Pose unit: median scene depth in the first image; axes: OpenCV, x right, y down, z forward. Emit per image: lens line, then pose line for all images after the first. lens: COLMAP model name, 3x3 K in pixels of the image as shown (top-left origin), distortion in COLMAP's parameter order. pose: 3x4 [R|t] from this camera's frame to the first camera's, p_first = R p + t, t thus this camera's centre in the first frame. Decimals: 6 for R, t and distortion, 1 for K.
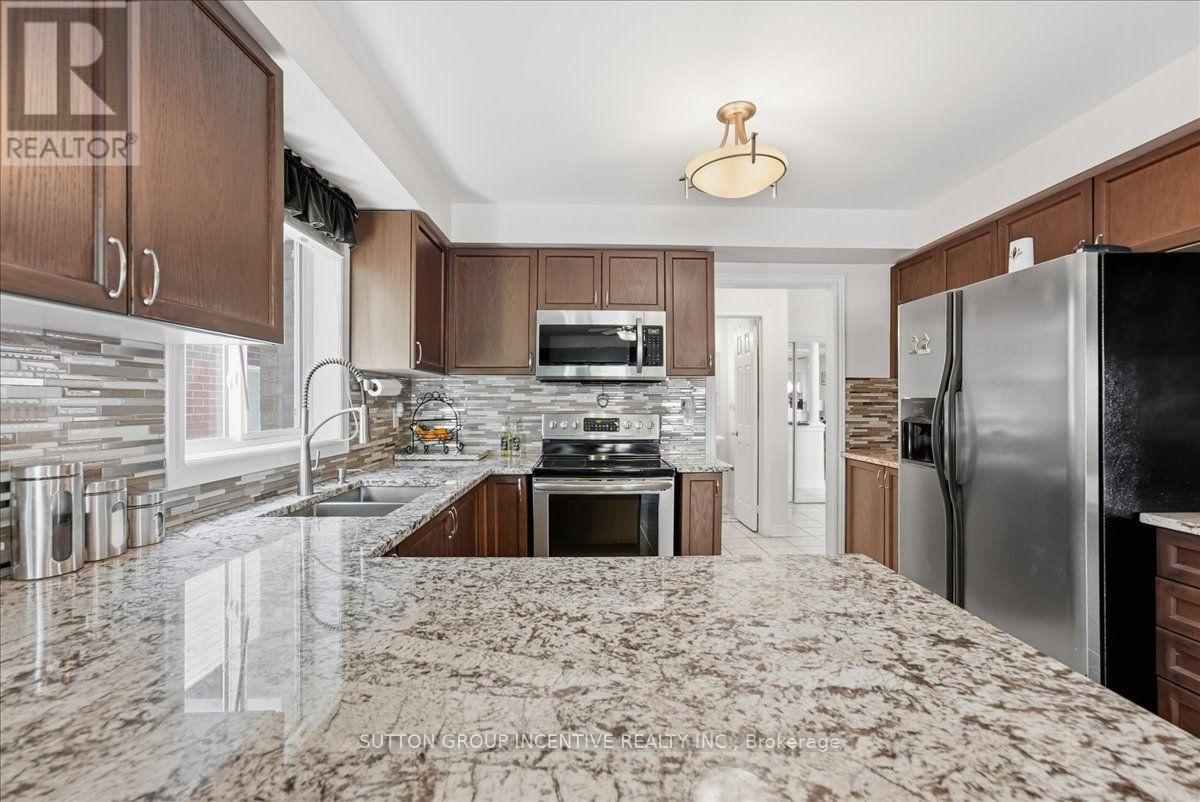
lens RADIAL K [[502.1, 0, 600.0], [0, 502.1, 401.0], [0, 0, 1]] dist [0.001269, 0.000224]
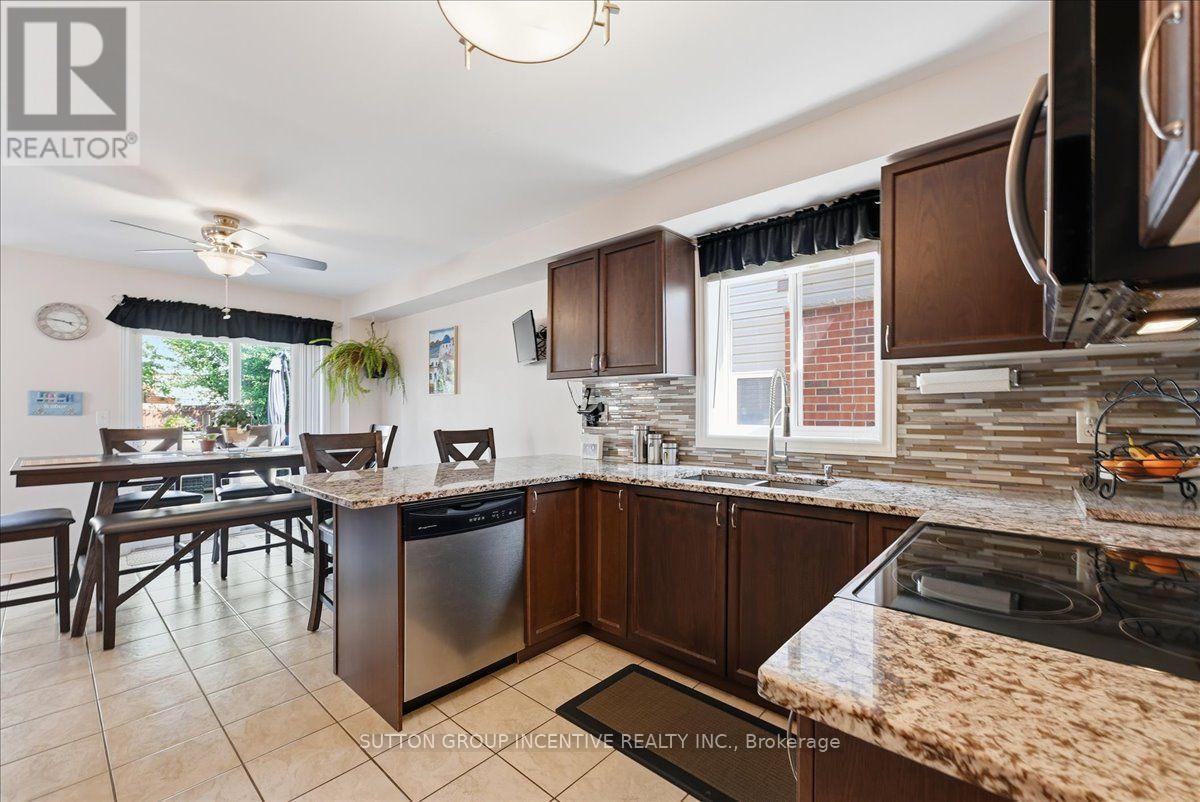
lens RADIAL K [[473.3, 0, 600.0], [0, 473.3, 401.0], [0, 0, 1]] dist [0.001100, 0.000155]
pose [[-0.658643, -0.004405, -0.752443, 0.424122], [0.004442, 0.999943, -0.009743, 0.002694], [0.752442, -0.009759, -0.658586, 0.978512]]
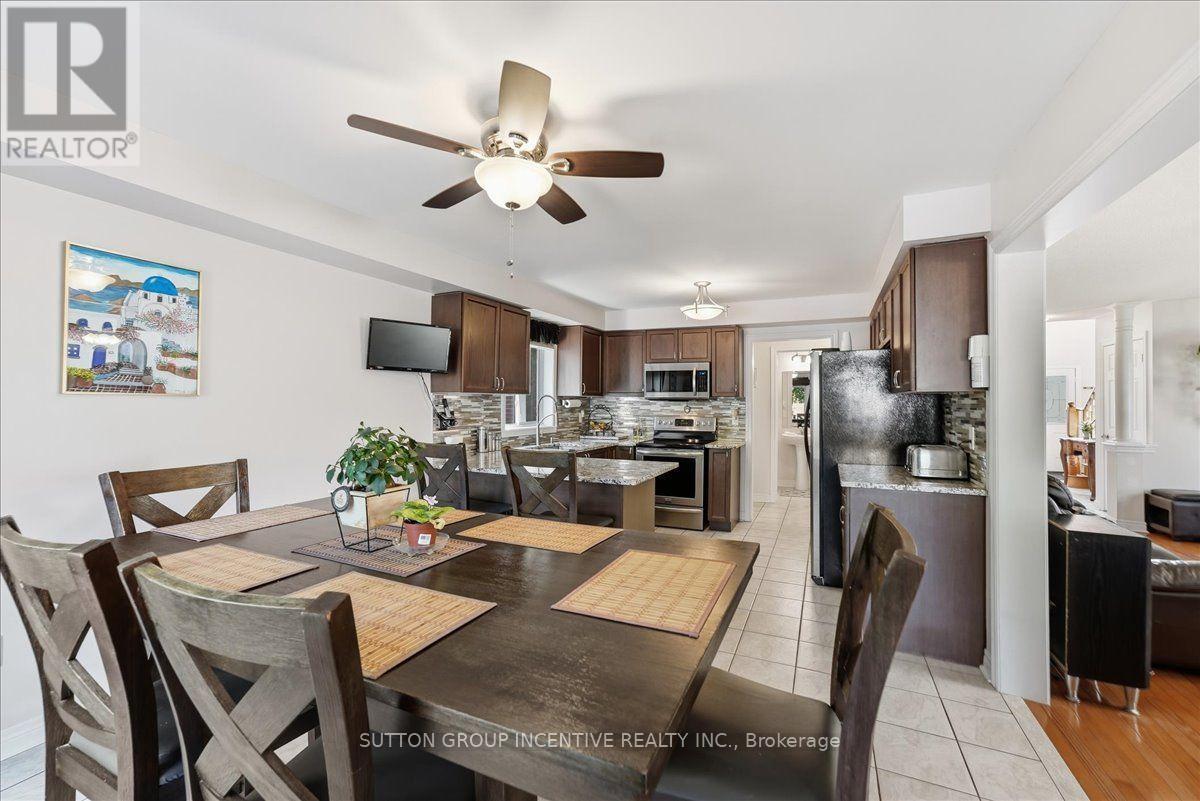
lens RADIAL K [[473.3, 0, 600.0], [0, 473.3, 400.5], [0, 0, 1]] dist [0.001100, 0.000155]
pose [[0.903353, 0.000347, -0.428897, 0.560602], [-0.002953, 0.999981, -0.005411, -0.028414], [0.428887, 0.006154, 0.903337, -0.808558]]
